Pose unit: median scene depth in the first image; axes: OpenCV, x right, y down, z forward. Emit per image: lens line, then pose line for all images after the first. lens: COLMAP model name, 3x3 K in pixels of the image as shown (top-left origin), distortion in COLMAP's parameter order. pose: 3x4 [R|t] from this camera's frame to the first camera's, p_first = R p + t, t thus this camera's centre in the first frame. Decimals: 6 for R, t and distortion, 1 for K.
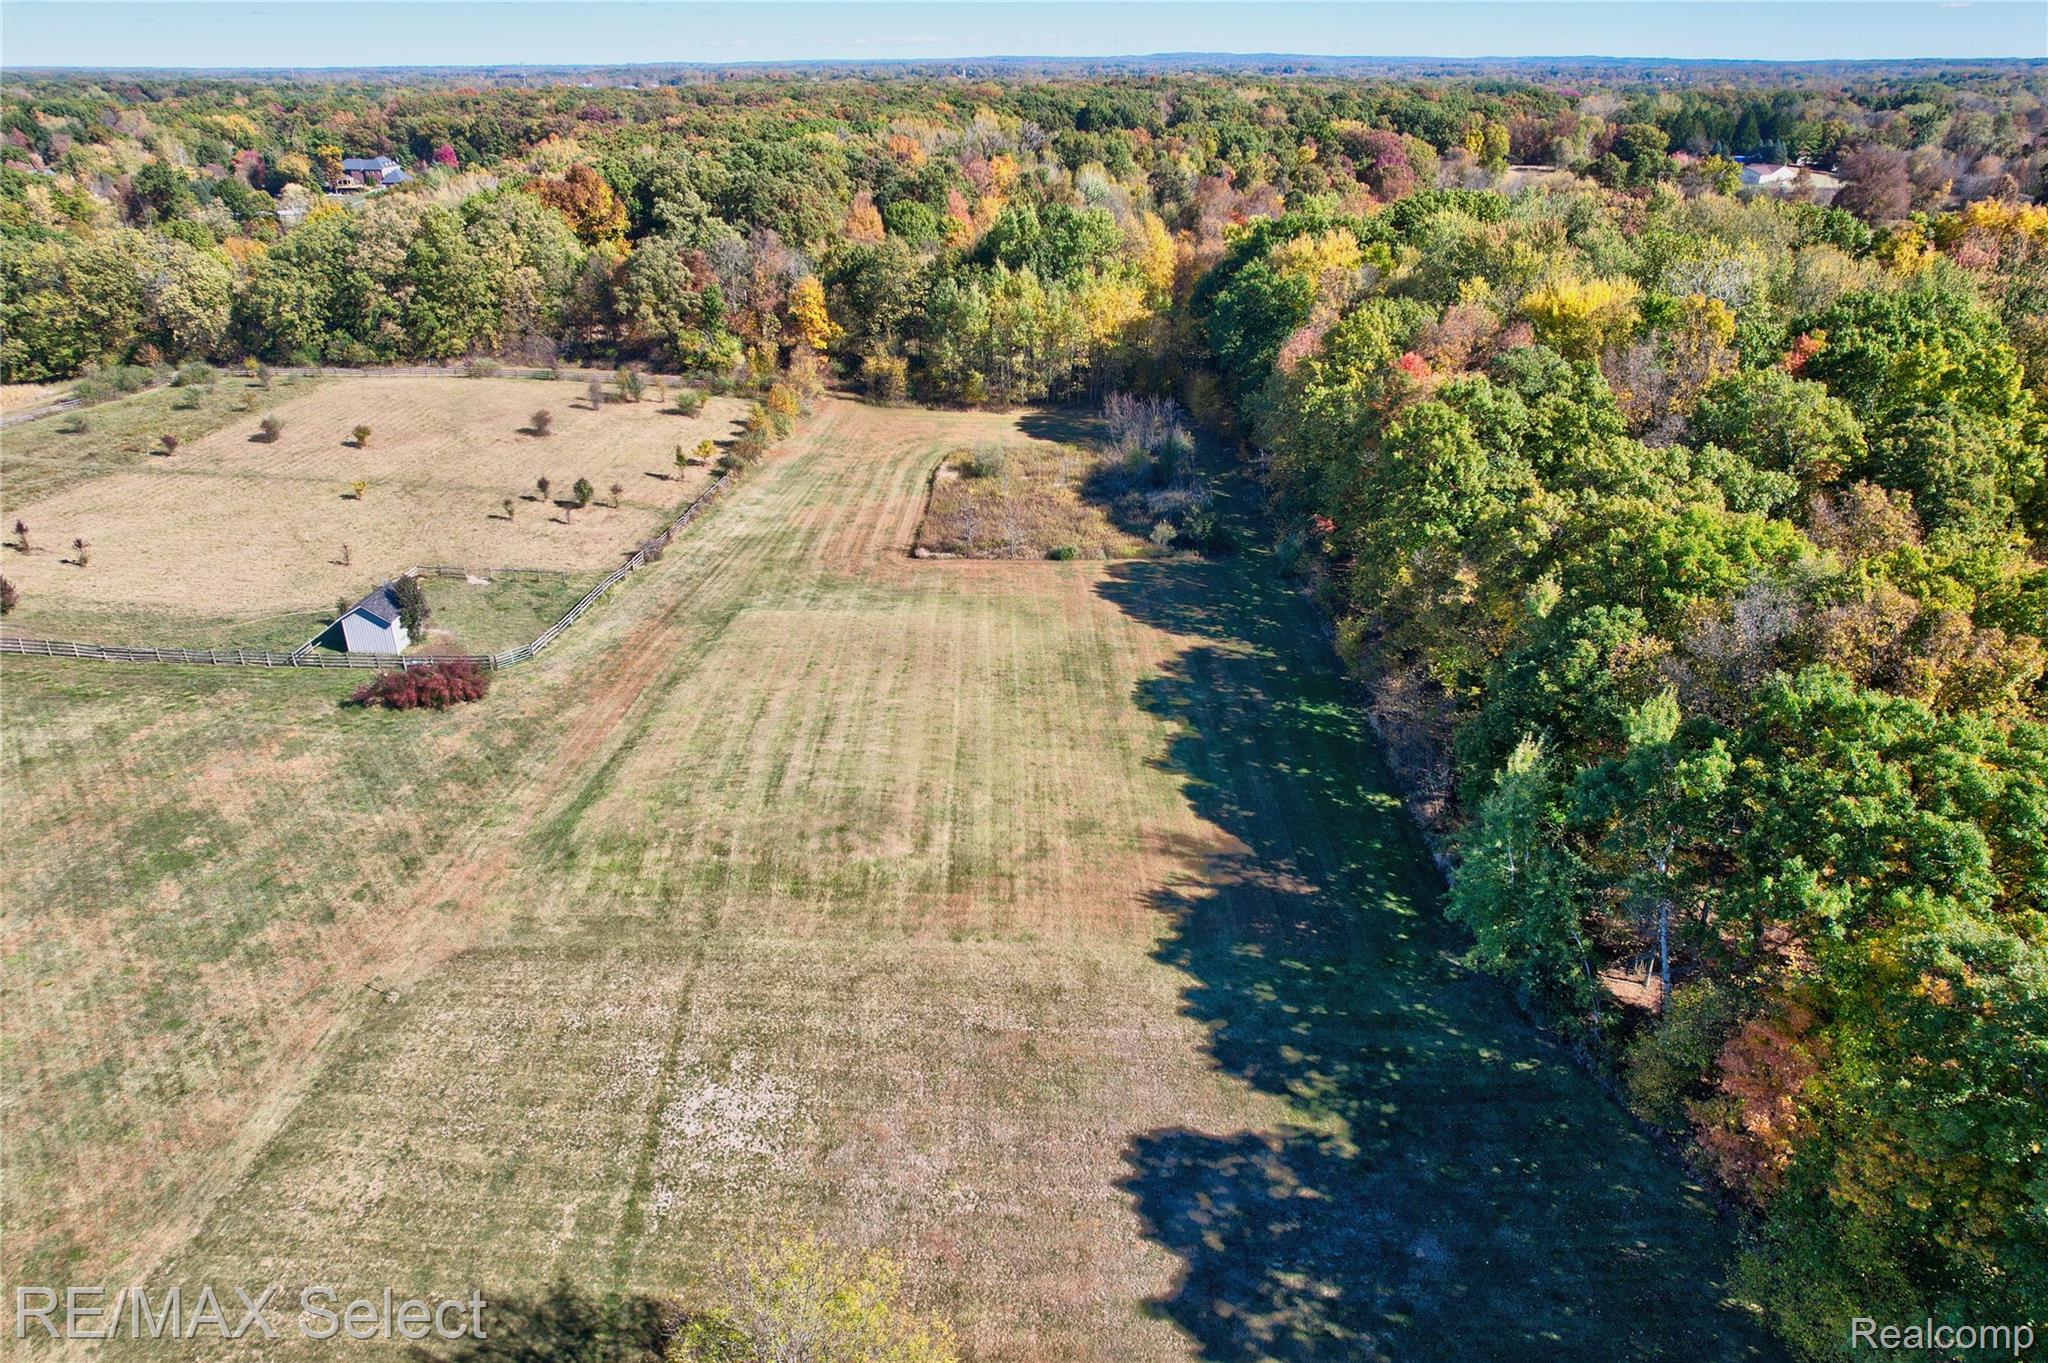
lens RADIAL K [[1305.4, 0, 1024.0], [0, 1305.4, 681.5], [0, 0, 1]] dist [-0.079512, 0.067757]
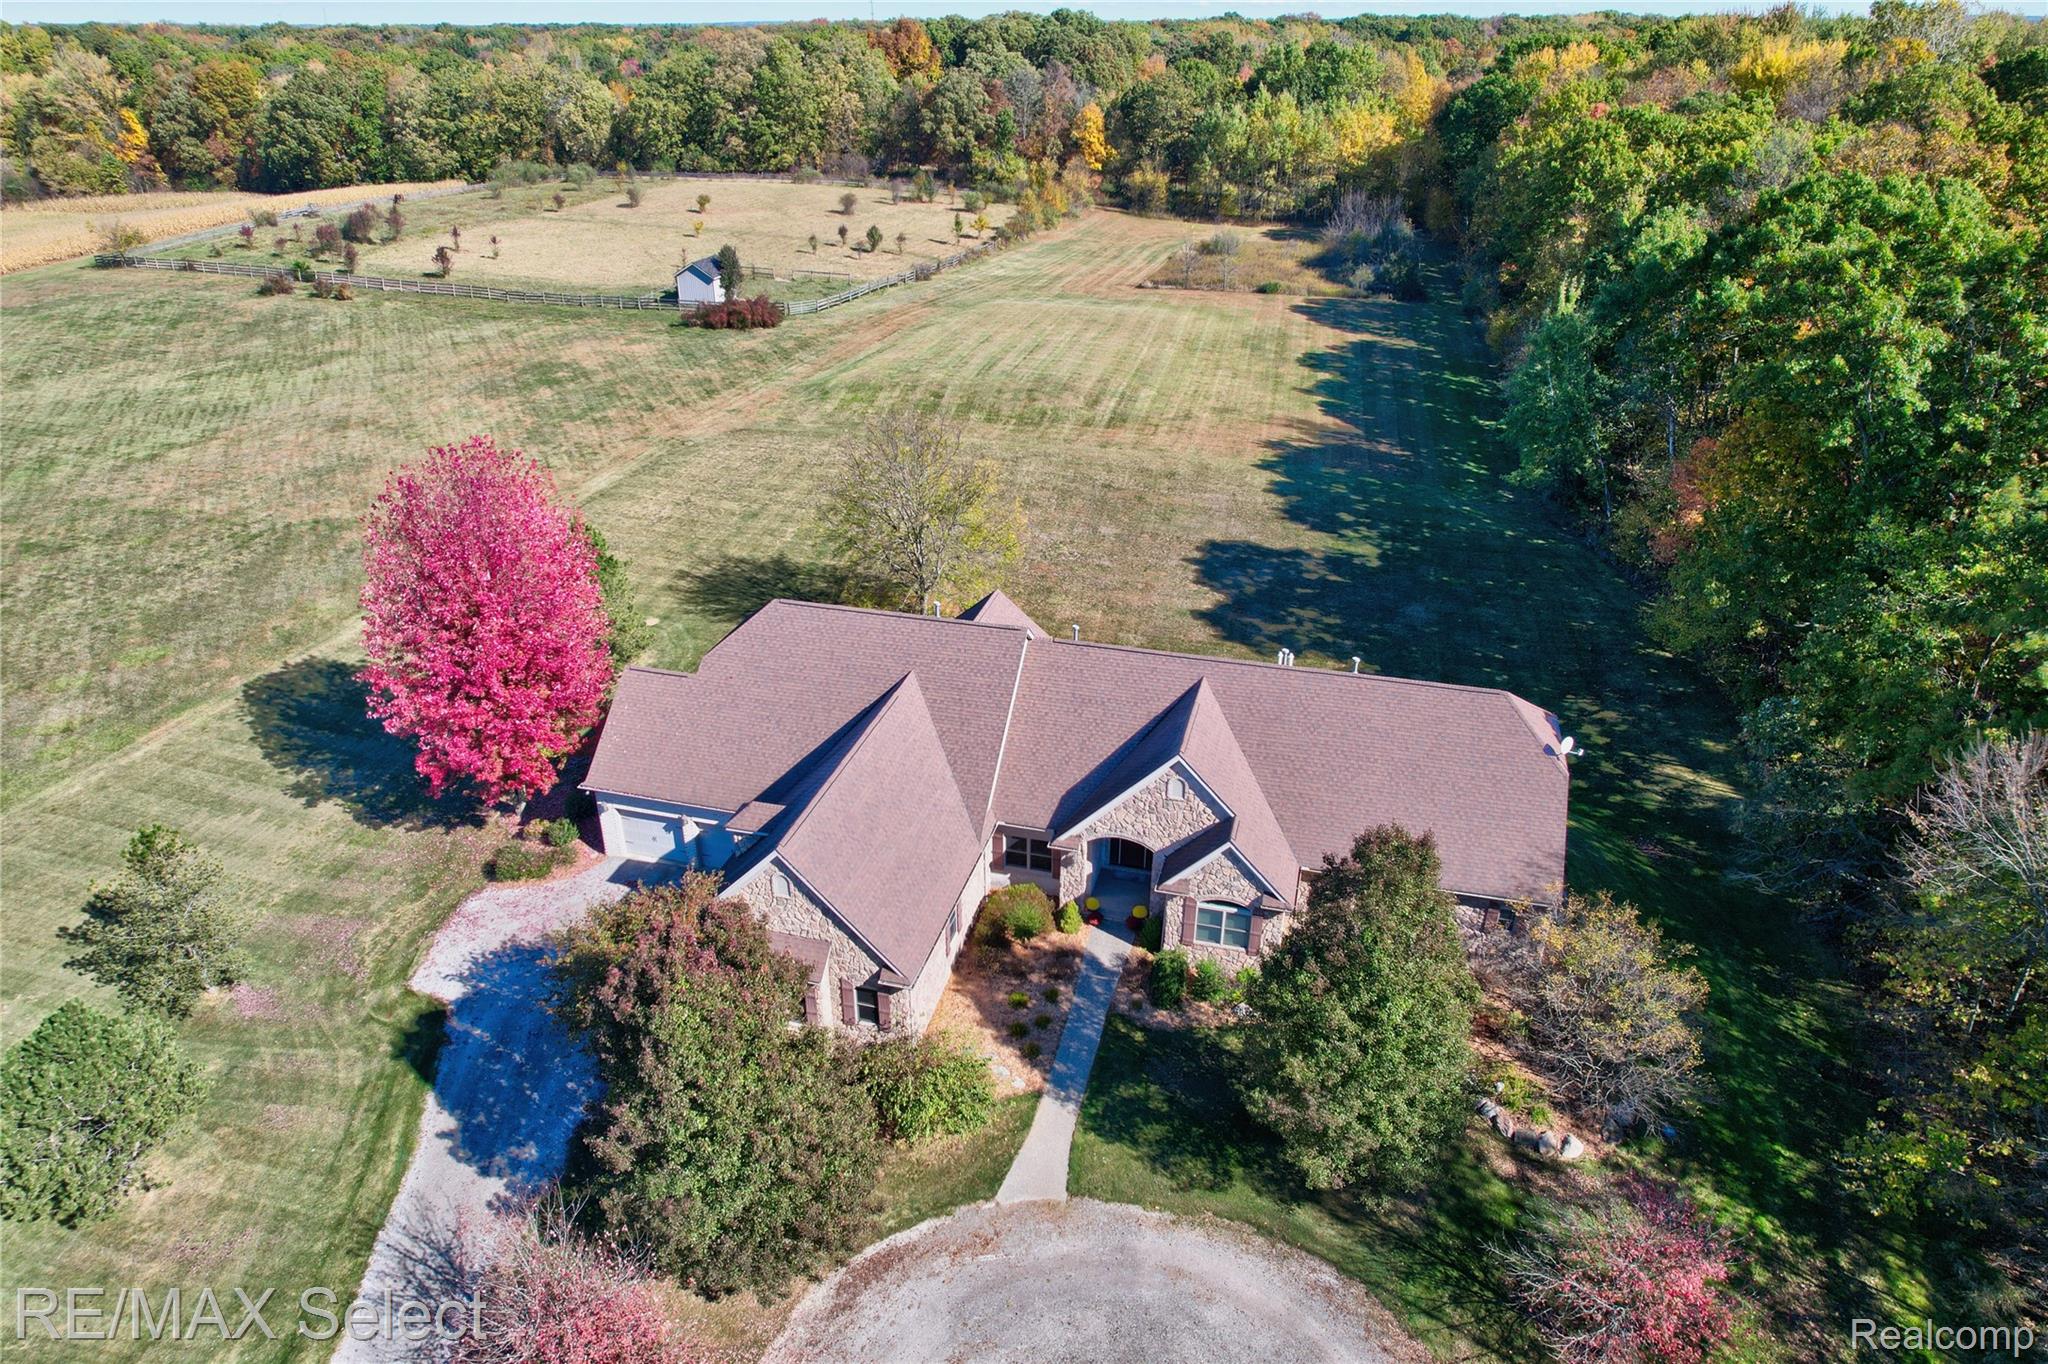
lens RADIAL K [[1301.9, 0, 1024.0], [0, 1301.9, 682.0], [0, 0, 1]] dist [-0.050733, -0.001620]
pose [[0.972191, 0.109642, -0.206938, 0.065911], [-0.104323, 0.993874, 0.036477, 0.159070], [0.209670, -0.013874, 0.977674, -0.109119]]
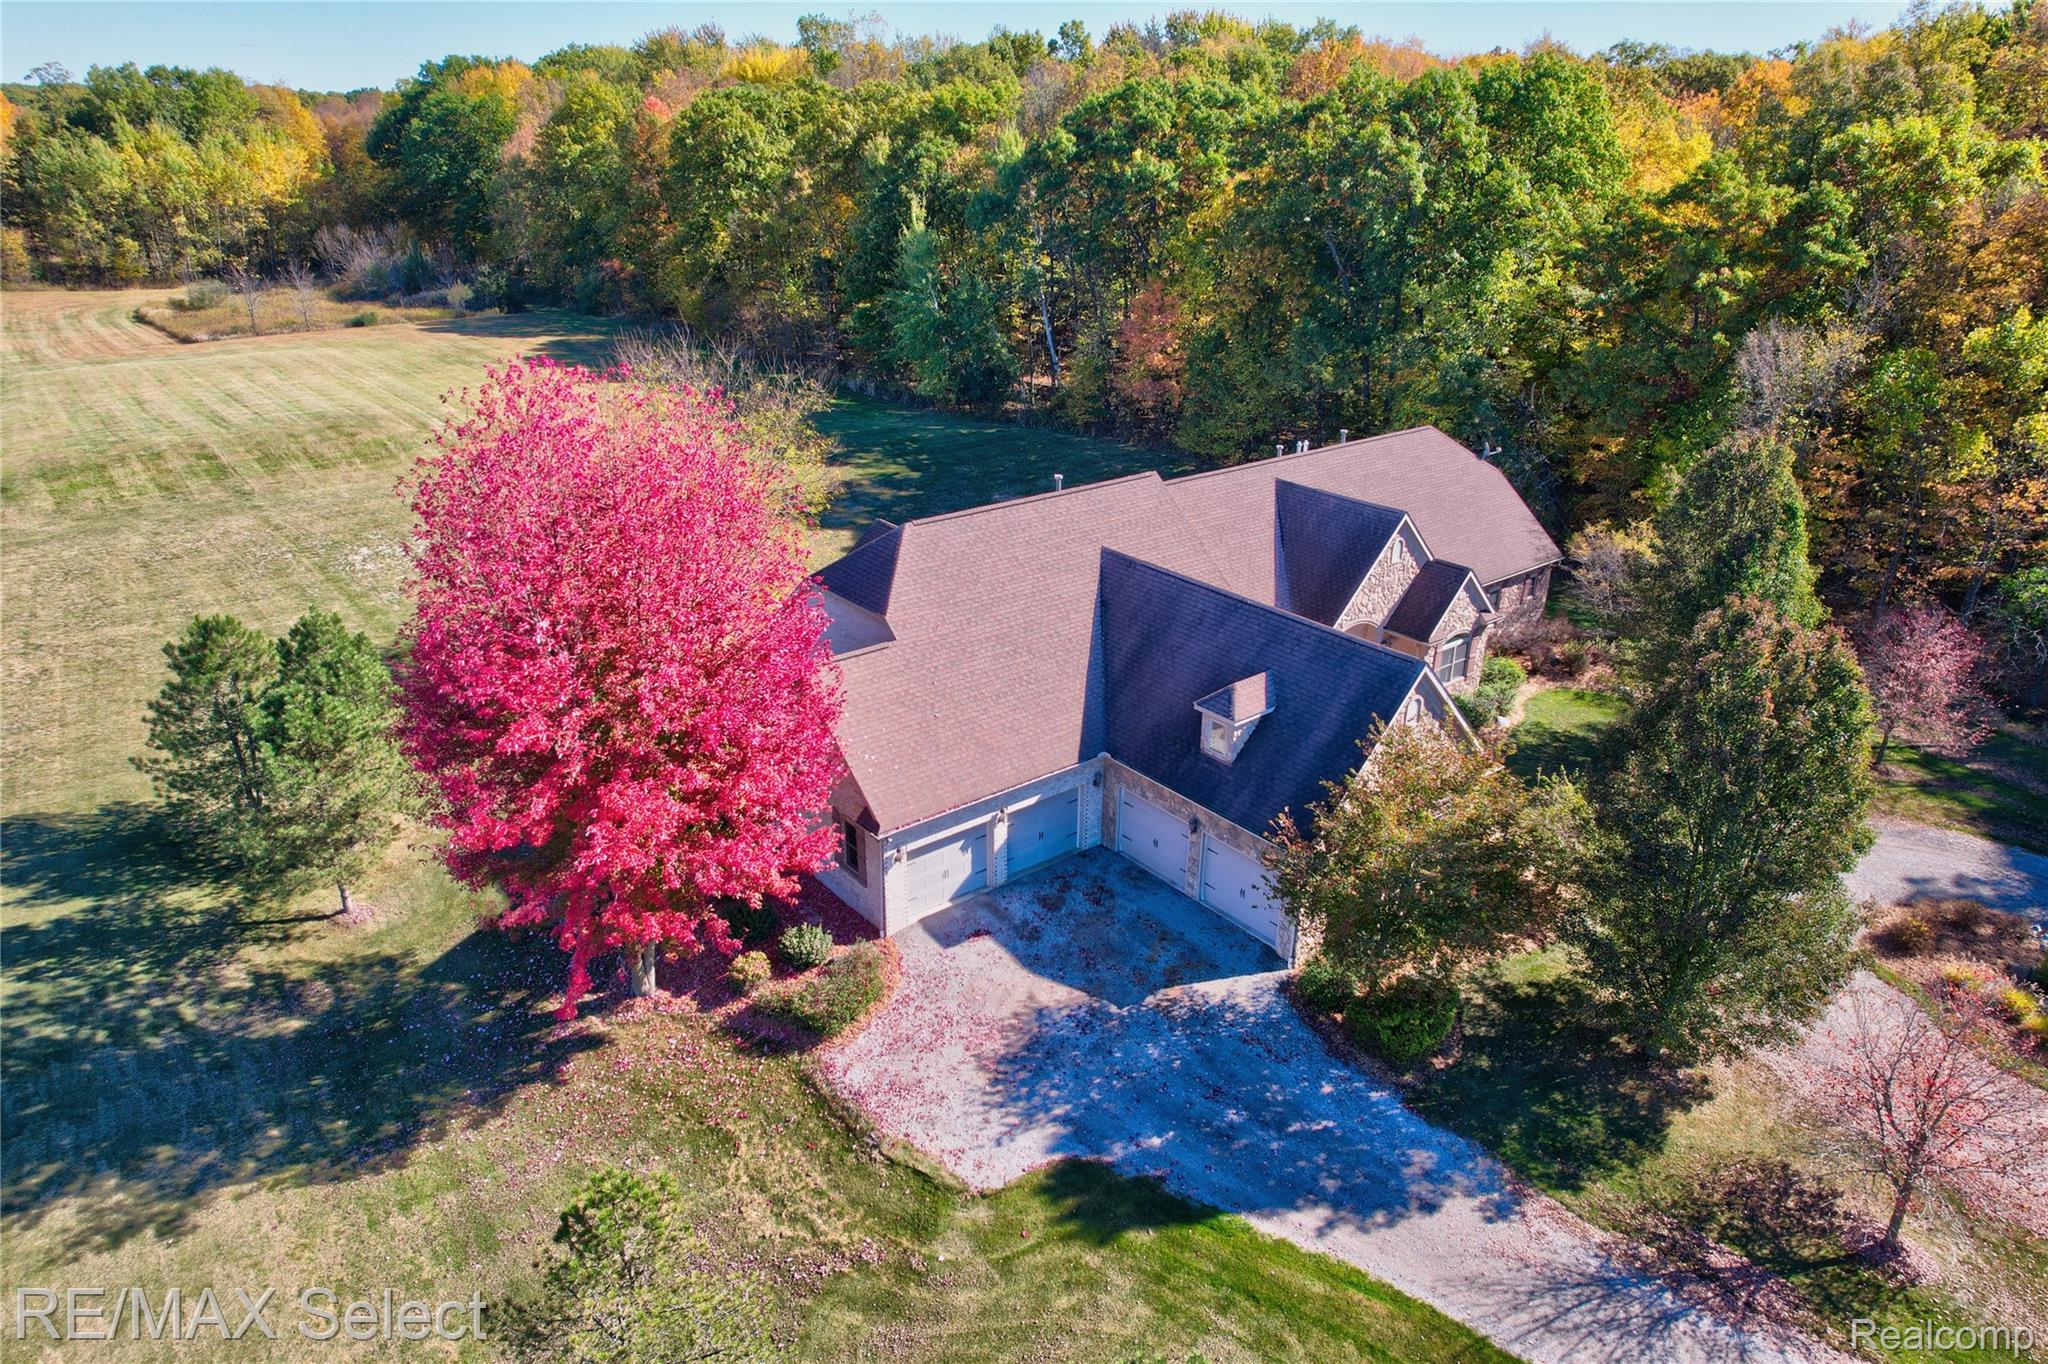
lens RADIAL K [[1305.4, 0, 1024.0], [0, 1305.4, 682.0], [0, 0, 1]] dist [-0.079512, 0.067757]
pose [[0.764445, -0.254188, 0.592463, -0.163806], [0.275850, 0.959581, 0.055770, 0.175566], [-0.582692, 0.120798, 0.803665, -0.023483]]
